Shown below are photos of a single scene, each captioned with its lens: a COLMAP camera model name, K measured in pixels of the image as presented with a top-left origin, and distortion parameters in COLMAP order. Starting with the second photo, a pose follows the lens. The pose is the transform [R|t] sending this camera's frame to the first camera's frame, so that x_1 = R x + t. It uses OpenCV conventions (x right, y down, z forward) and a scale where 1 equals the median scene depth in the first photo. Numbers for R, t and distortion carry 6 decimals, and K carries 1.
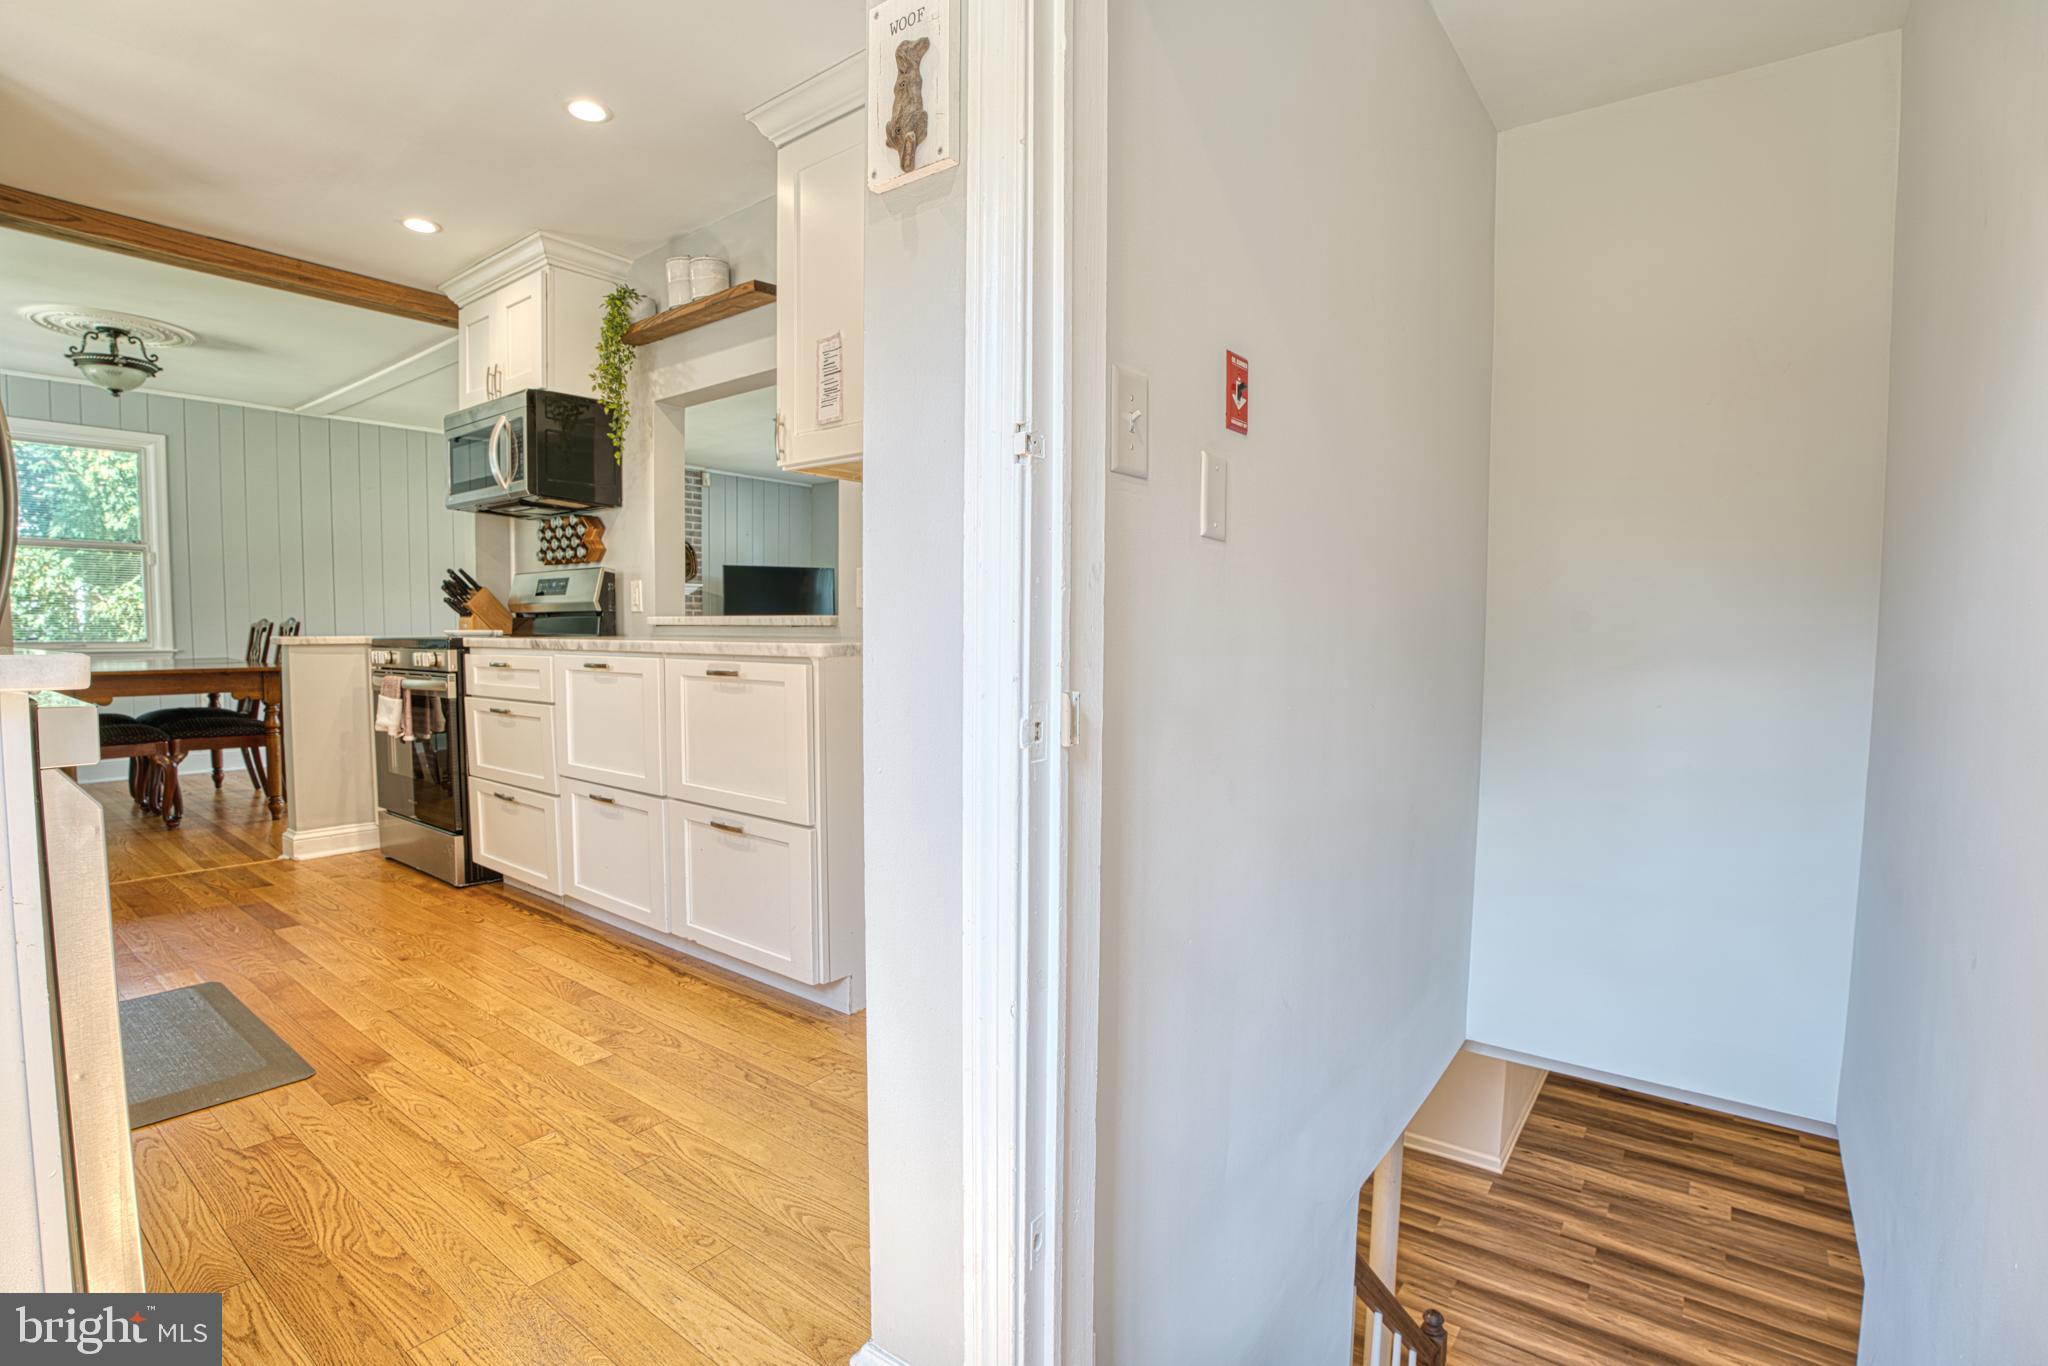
lens RADIAL K [[943.6, 0, 1066.2], [0, 943.6, 681.8], [0, 0, 1]] dist [-0.050293, 0.012489]
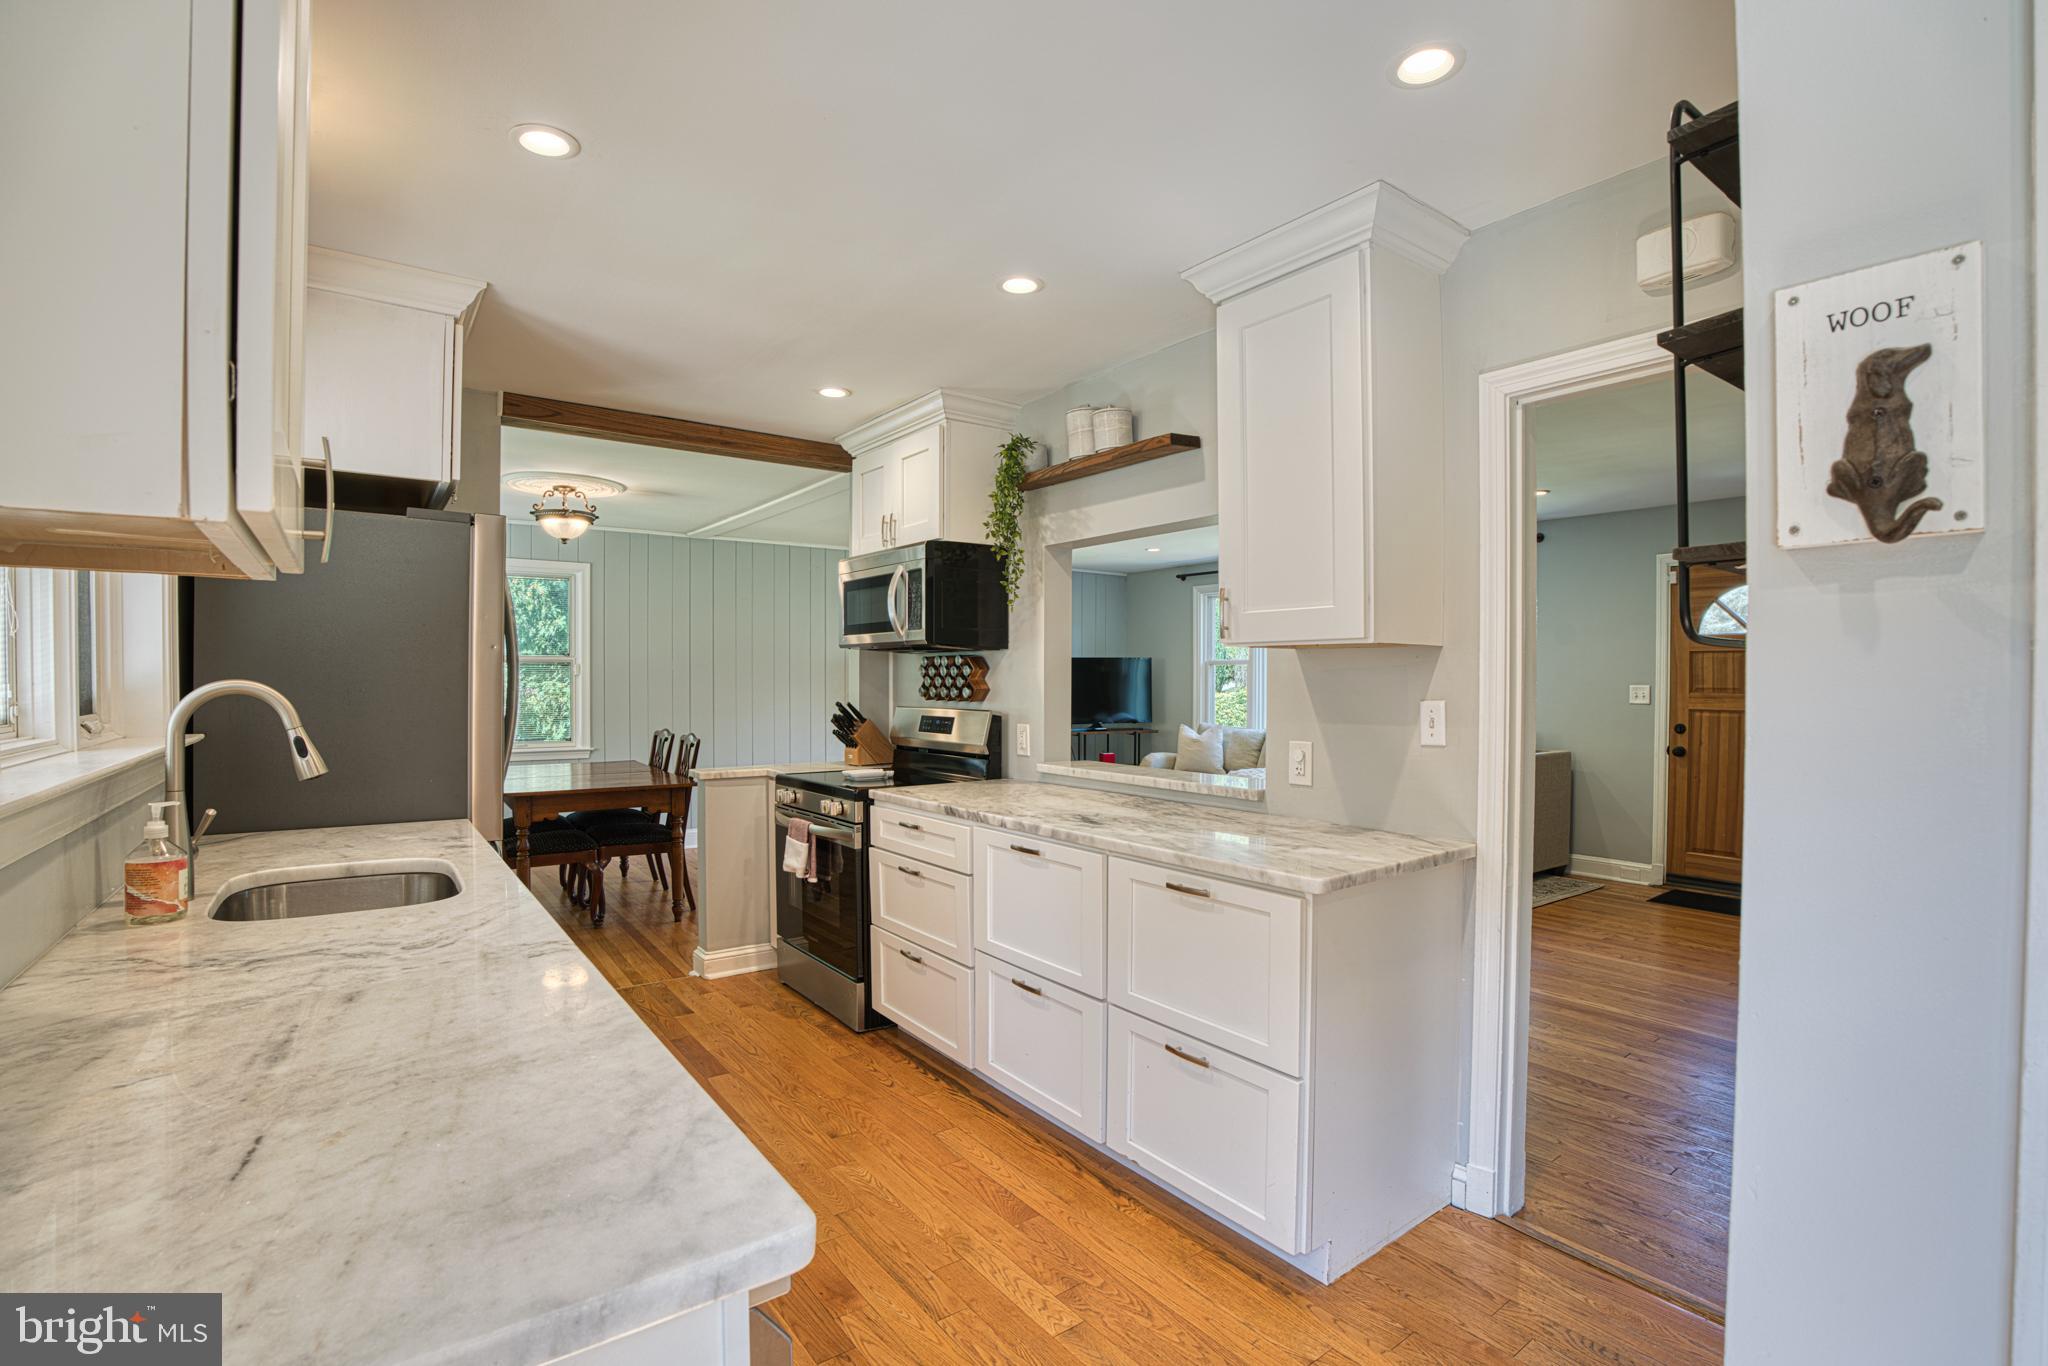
lens RADIAL K [[943.6, 0, 1084.9], [0, 943.6, 677.5], [0, 0, 1]] dist [-0.050293, 0.012489]
pose [[0.965802, -0.014731, -0.258863, -0.150151], [-0.000087, 0.998366, -0.057140, -0.109140], [0.259282, 0.055208, 0.964222, 0.056481]]
